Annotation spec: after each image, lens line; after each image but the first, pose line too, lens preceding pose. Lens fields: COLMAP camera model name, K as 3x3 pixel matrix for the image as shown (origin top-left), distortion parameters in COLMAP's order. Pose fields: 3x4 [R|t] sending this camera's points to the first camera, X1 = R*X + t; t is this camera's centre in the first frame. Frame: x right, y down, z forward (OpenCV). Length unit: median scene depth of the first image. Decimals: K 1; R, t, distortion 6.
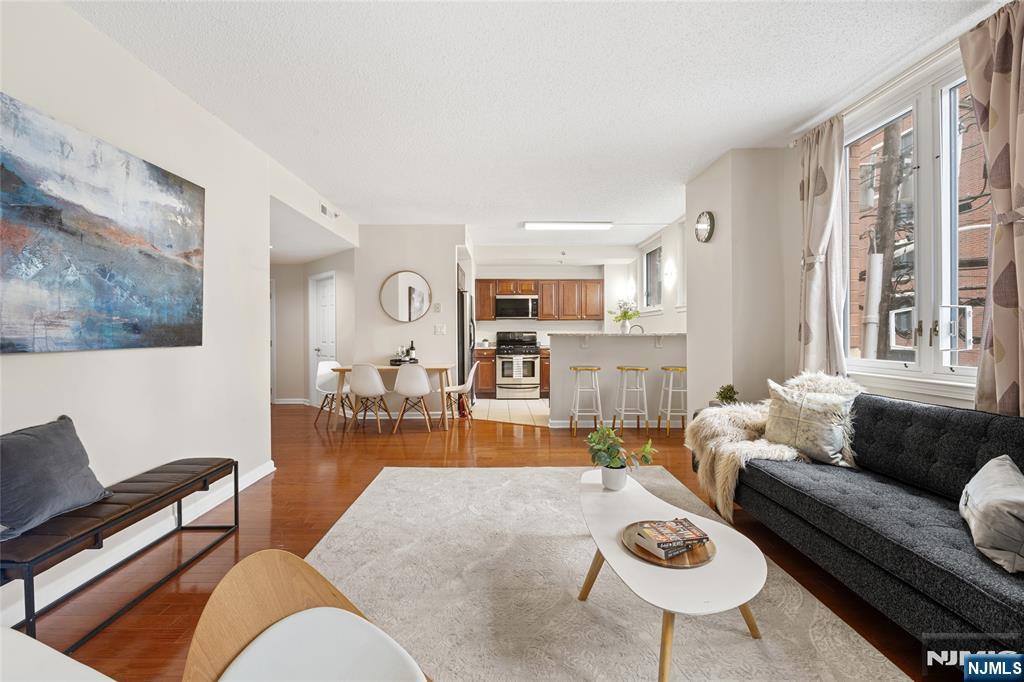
lens RADIAL K [[416.4, 0, 511.7], [0, 416.4, 334.1], [0, 0, 1]] dist [-0.004507, -0.000910]
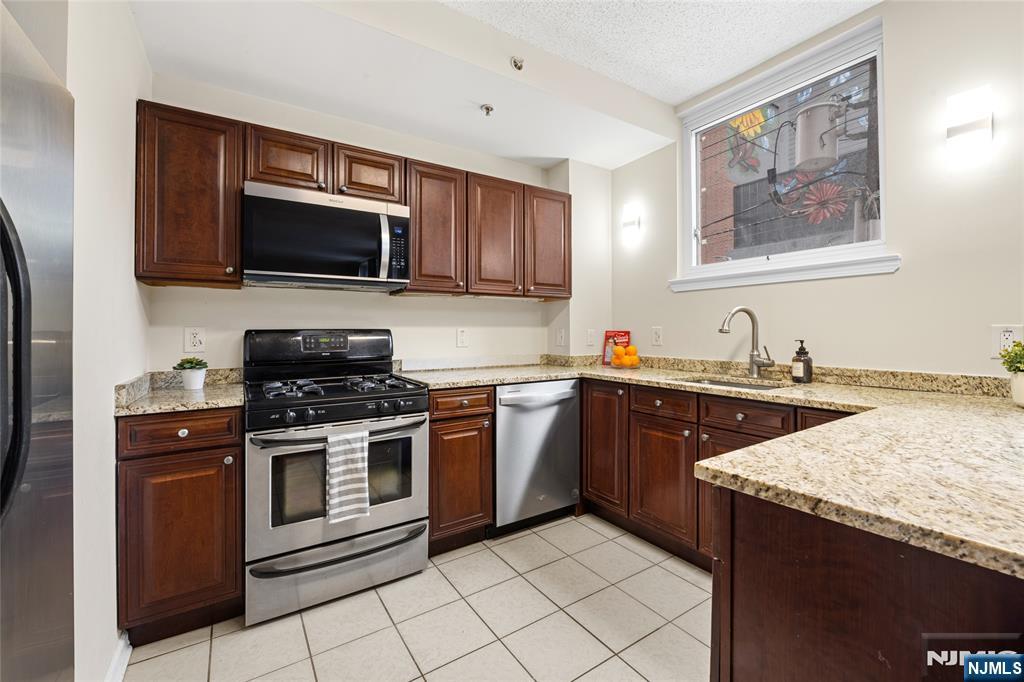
lens RADIAL K [[421.6, 0, 514.3], [0, 421.6, 324.3], [0, 0, 1]] dist [-0.005092, -0.000533]
pose [[0.849877, 0.006093, 0.526946, -0.082231], [0.002712, 0.999869, -0.015936, -0.010466], [-0.526975, 0.014973, 0.849749, 1.798004]]
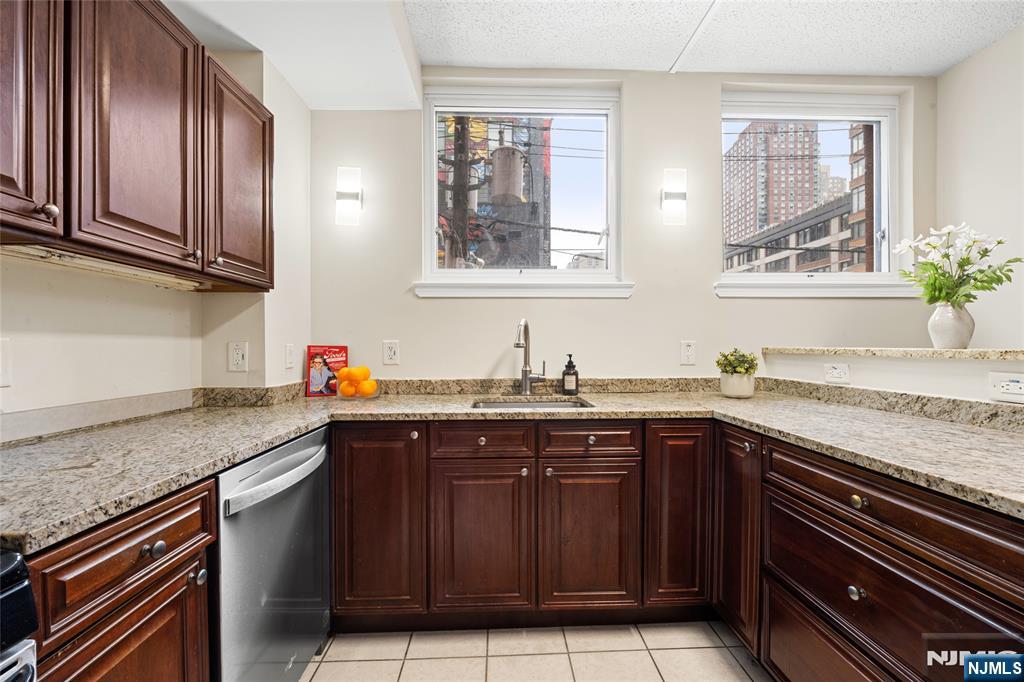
lens RADIAL K [[410.5, 0, 514.2], [0, 410.5, 348.5], [0, 0, 1]] dist [-0.008662, -0.000716]
pose [[-0.006936, -0.003343, 0.999970, -0.016560], [0.003346, 0.999989, 0.003366, -0.006653], [-0.999970, 0.003369, -0.006925, 2.251051]]
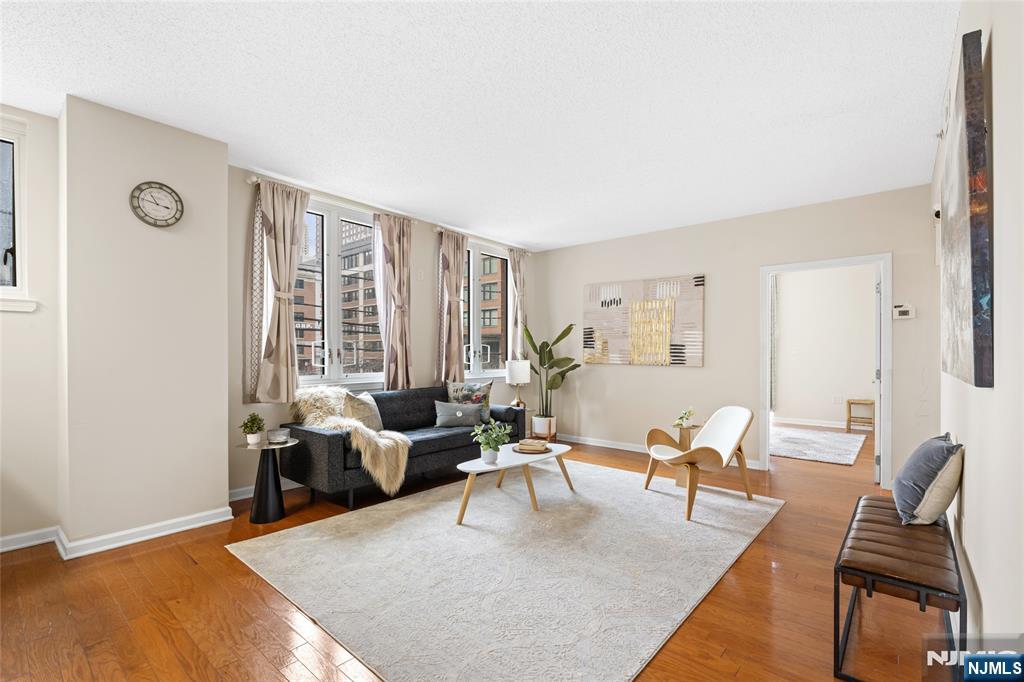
lens RADIAL K [[461.1, 0, 512.5], [0, 461.1, 354.3], [0, 0, 1]] dist [-0.007923, -0.000303]
pose [[-0.744139, 0.001988, 0.668021, -0.632902], [0.003768, 0.999992, 0.001222, -0.007872], [-0.668014, 0.003427, -0.744141, 1.519628]]
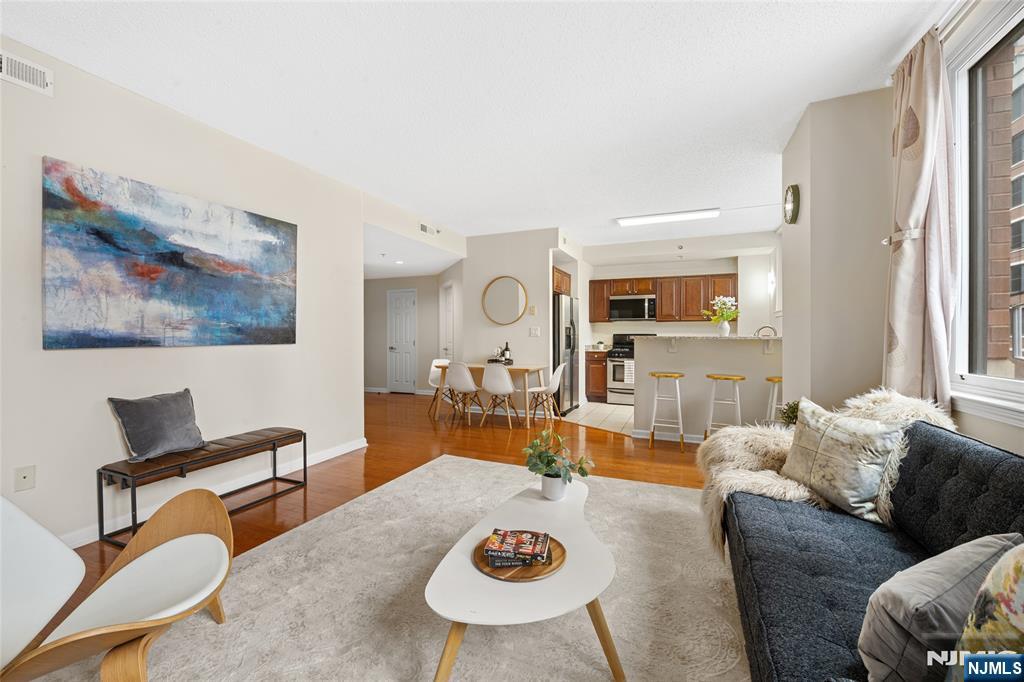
lens RADIAL K [[417.7, 0, 513.1], [0, 417.7, 338.0], [0, 0, 1]] dist [-0.004839, -0.001072]
pose [[0.913631, 0.007652, -0.406473, 0.387975], [-0.005536, 0.999964, 0.006381, -0.002564], [0.406507, -0.003579, 0.913641, 0.058539]]
